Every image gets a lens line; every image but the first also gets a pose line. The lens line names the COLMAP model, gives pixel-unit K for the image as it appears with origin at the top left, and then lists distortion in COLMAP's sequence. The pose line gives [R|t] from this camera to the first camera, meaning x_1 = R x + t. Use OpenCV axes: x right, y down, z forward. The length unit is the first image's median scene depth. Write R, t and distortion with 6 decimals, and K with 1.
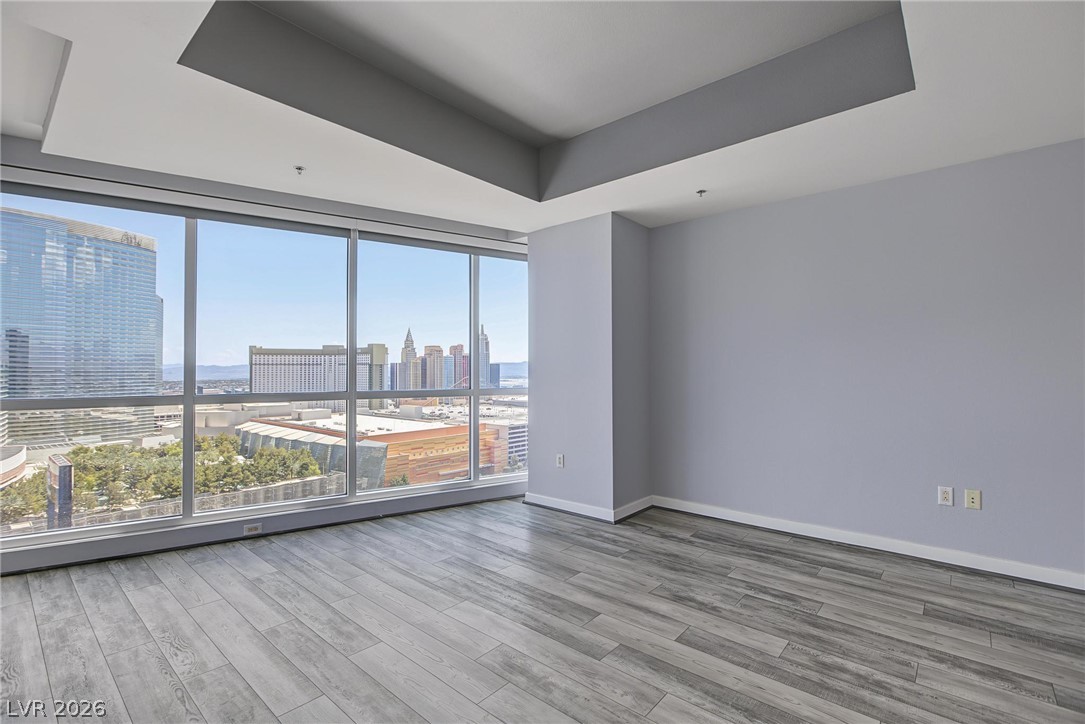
lens RADIAL K [[490.5, 0, 542.5], [0, 490.5, 362.0], [0, 0, 1]] dist [-0.002625, -0.000451]
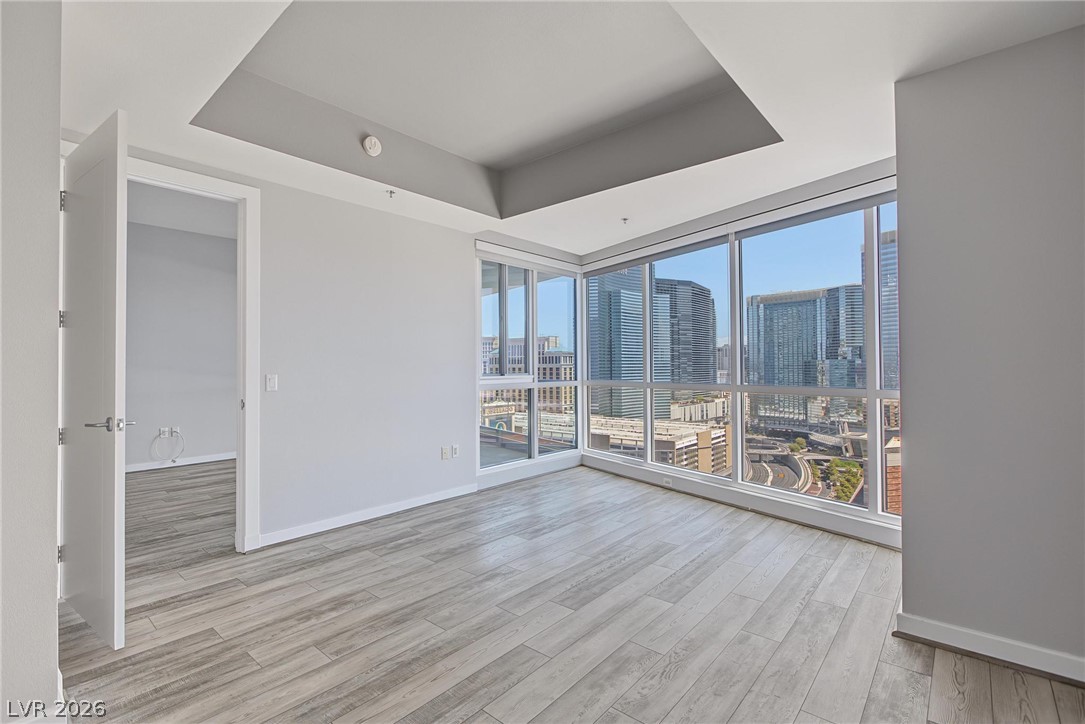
lens RADIAL K [[490.5, 0, 542.5], [0, 490.5, 362.0], [0, 0, 1]] dist [-0.002625, -0.000451]
pose [[0.008658, -0.009276, -0.999919, 0.641053], [0.024676, 0.999654, -0.009060, 0.009063], [0.999658, -0.024595, 0.008884, 0.536293]]
